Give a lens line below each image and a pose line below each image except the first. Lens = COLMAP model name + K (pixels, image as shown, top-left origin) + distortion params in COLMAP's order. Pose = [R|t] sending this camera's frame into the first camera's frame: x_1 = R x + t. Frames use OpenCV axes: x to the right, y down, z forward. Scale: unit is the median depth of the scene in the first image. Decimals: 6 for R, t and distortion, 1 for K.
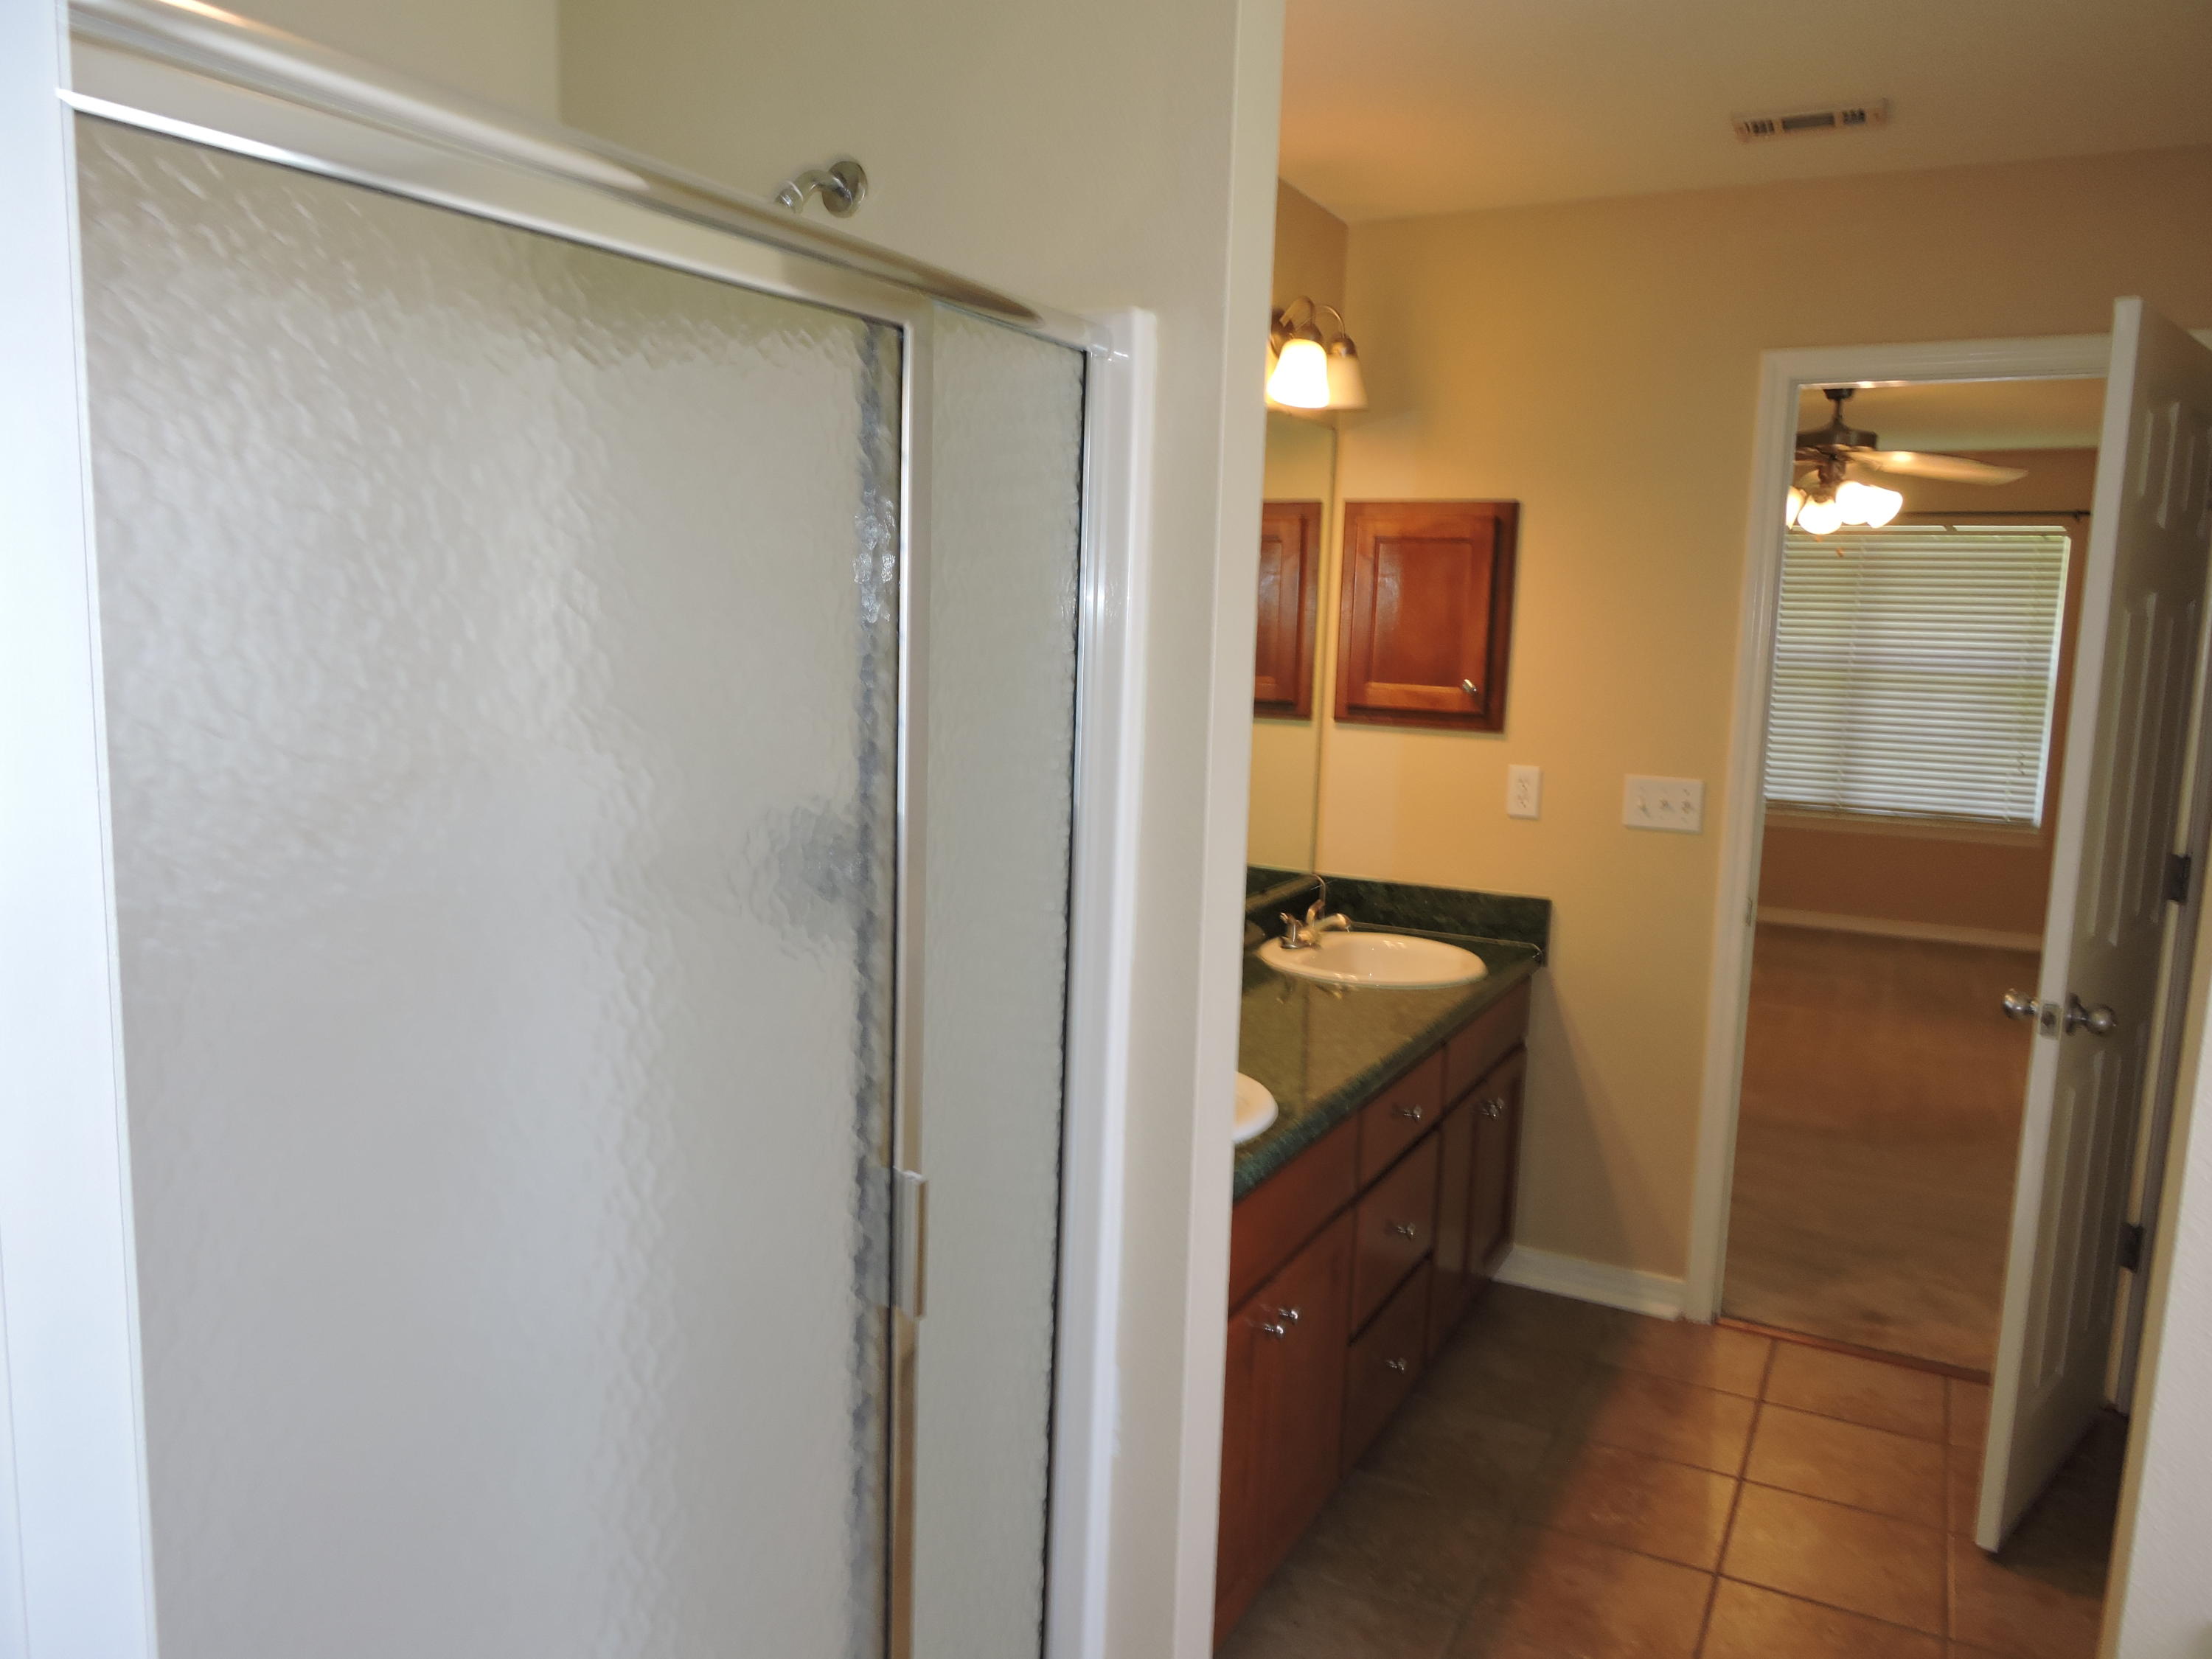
lens RADIAL K [[1576.1, 0, 1108.5], [0, 1576.1, 827.8], [0, 0, 1]] dist [-0.003094, -0.003313]
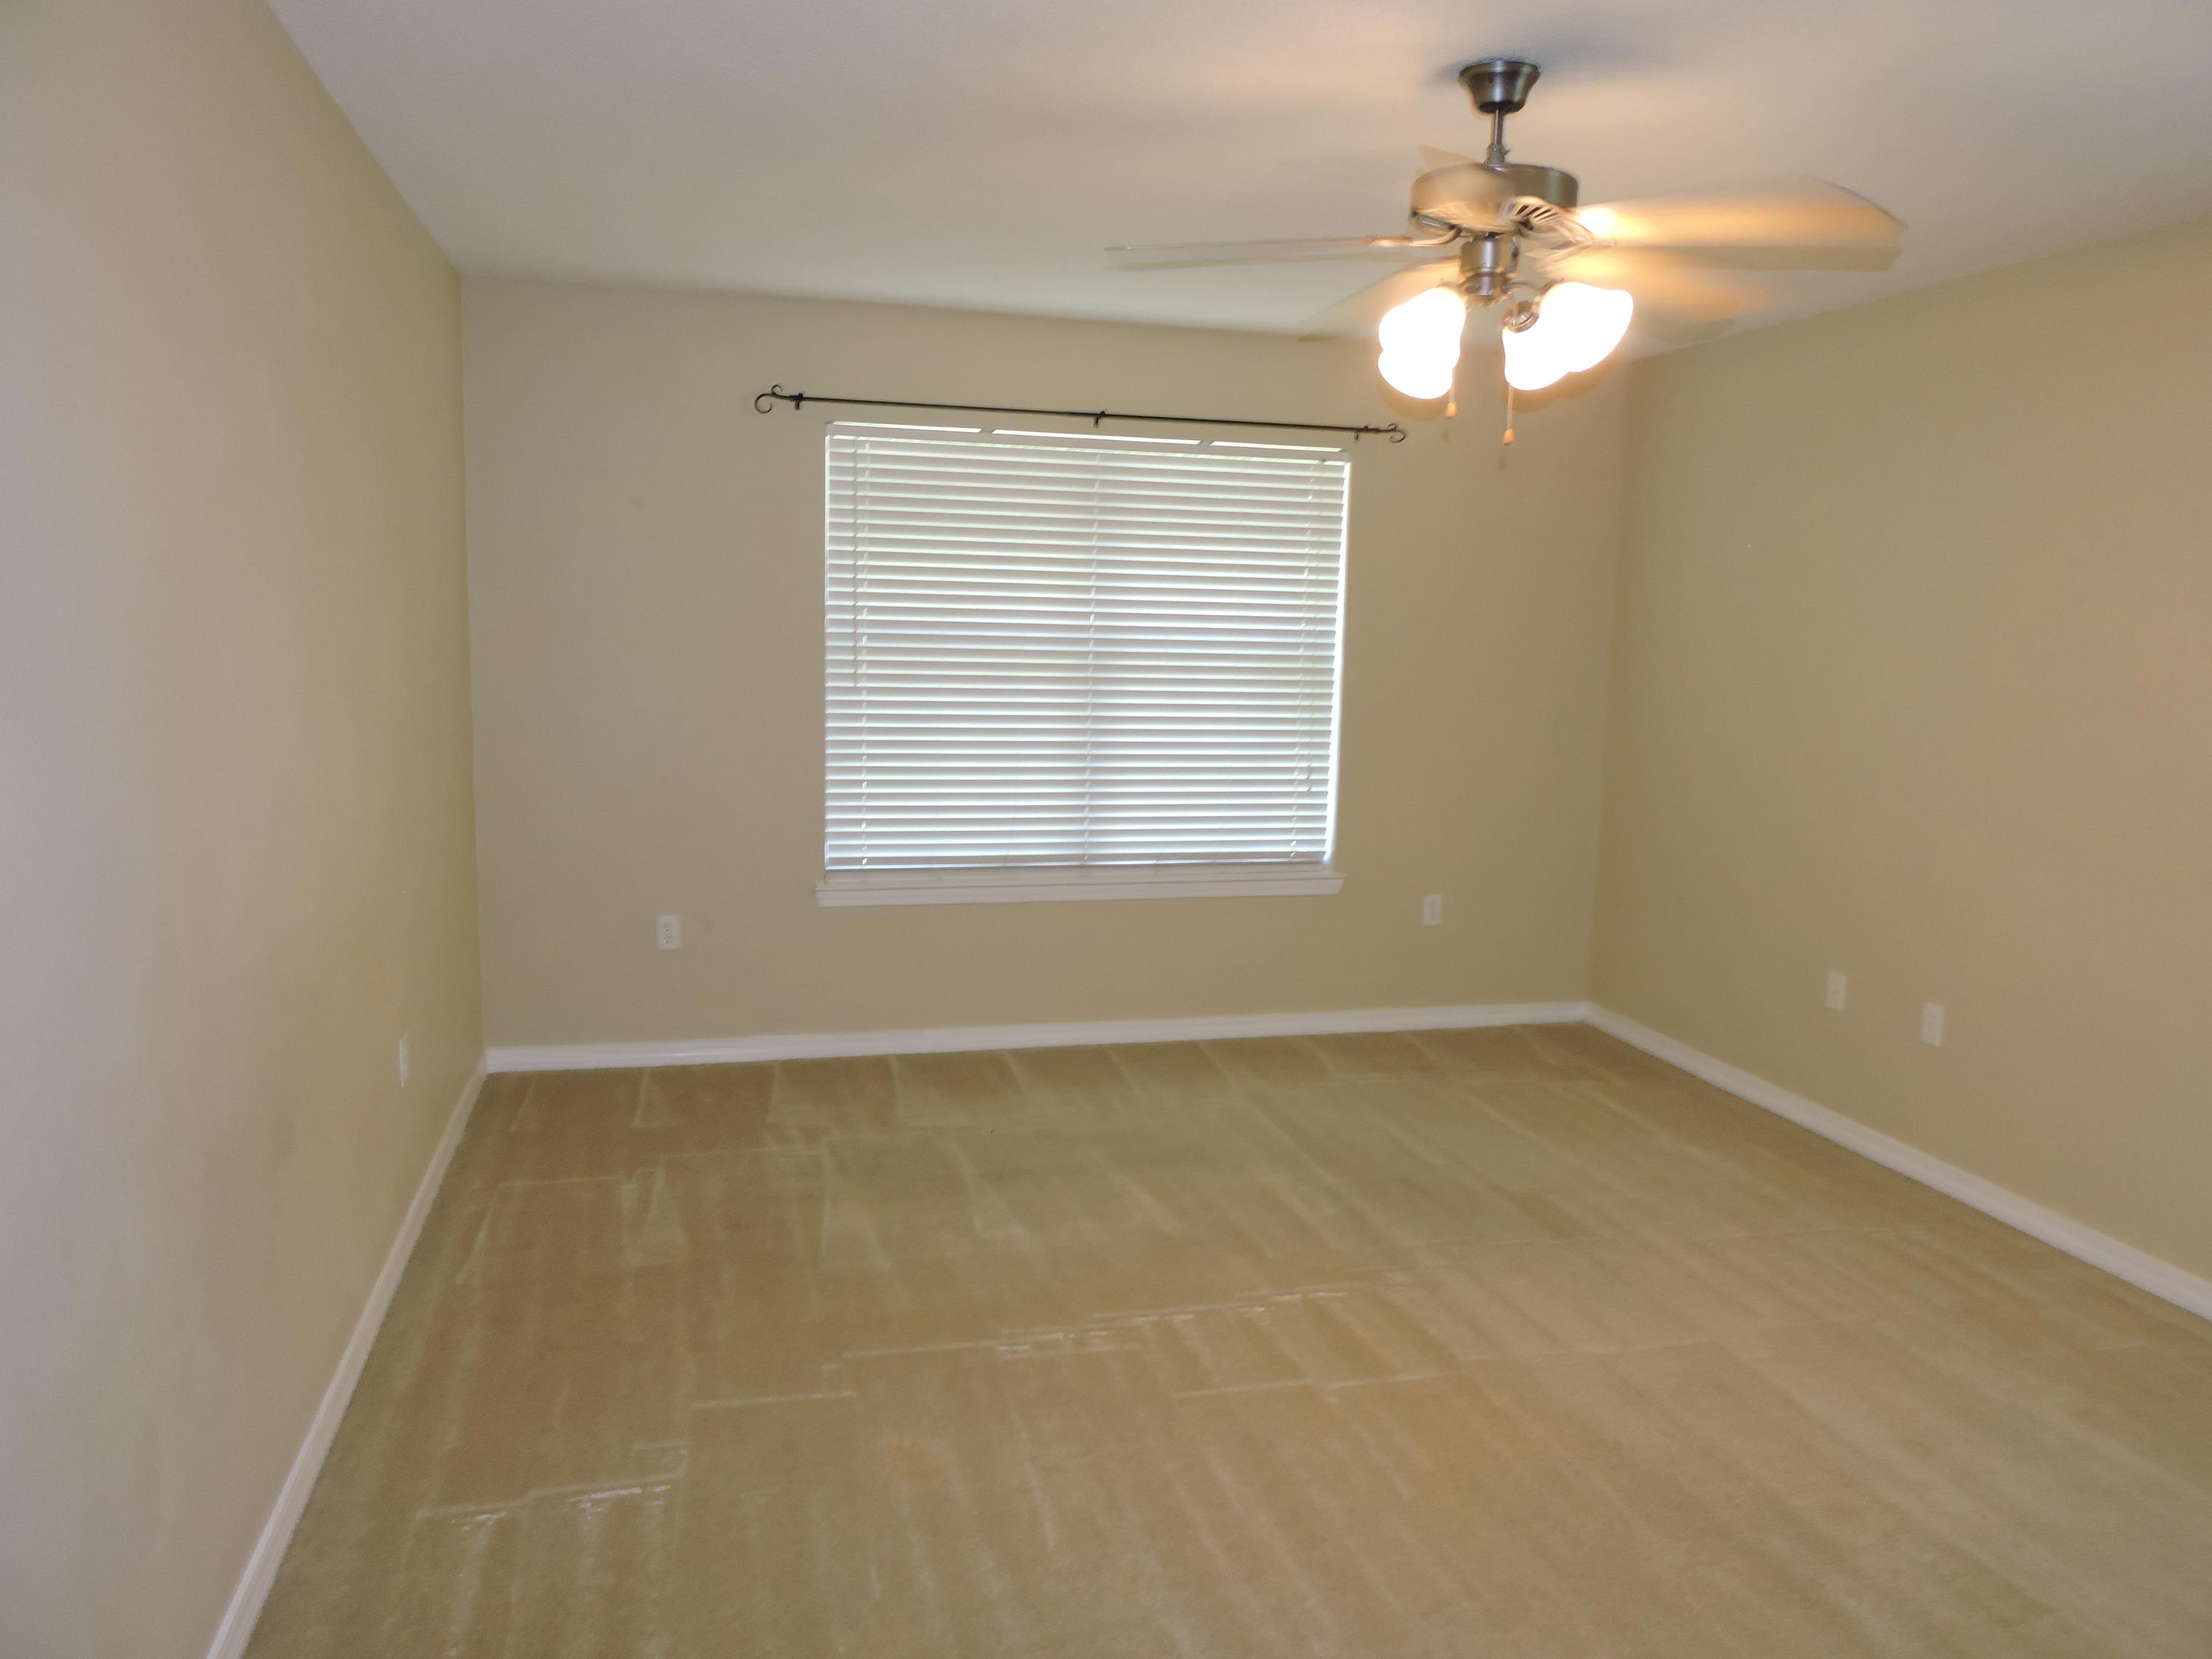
lens RADIAL K [[1576.1, 0, 1110.0], [0, 1576.1, 826.1], [0, 0, 1]] dist [-0.003094, -0.003313]
pose [[0.737440, -0.104045, 0.667351, 0.031335], [0.085990, 0.994486, 0.060026, -0.070056], [-0.669916, 0.013120, 0.742321, 0.526305]]
